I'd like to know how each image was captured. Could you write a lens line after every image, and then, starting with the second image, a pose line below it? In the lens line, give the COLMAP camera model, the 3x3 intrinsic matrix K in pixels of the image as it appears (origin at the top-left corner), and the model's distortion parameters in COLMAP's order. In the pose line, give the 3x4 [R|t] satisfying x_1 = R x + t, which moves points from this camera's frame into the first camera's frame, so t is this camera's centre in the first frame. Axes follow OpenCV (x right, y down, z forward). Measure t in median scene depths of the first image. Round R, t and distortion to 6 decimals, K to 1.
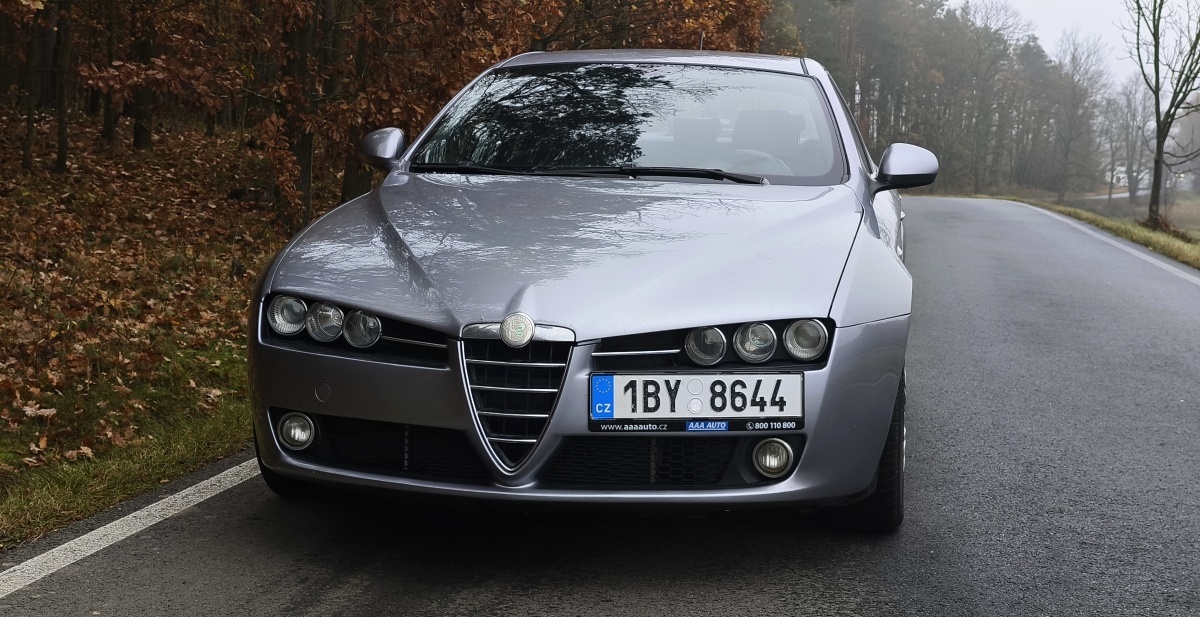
lens RADIAL K [[1695.9, 0, 600.0], [0, 1695.9, 308.5], [0, 0, 1]] dist [-0.000631, 0.004446]
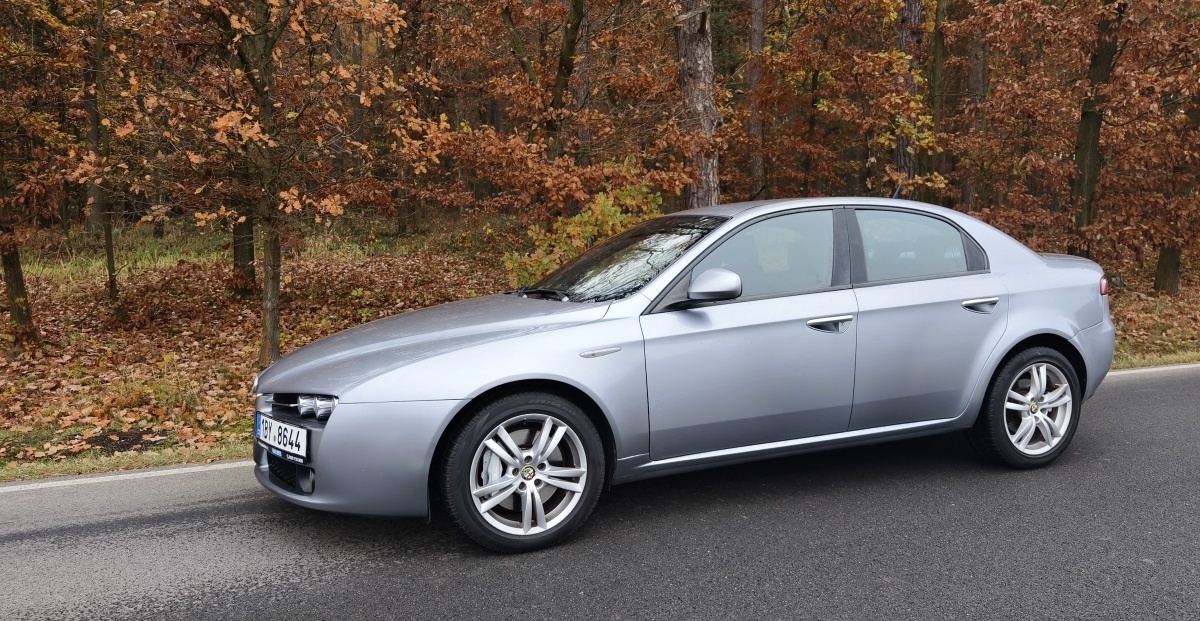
lens RADIAL K [[791.7, 0, 617.0], [0, 791.7, 331.8], [0, 0, 1]] dist [0.004384, 0.001106]
pose [[0.540758, 0.042488, -0.840104, 0.900468], [-0.040703, 0.998875, 0.024317, -0.082913], [0.840193, 0.021045, 0.541880, 0.851623]]
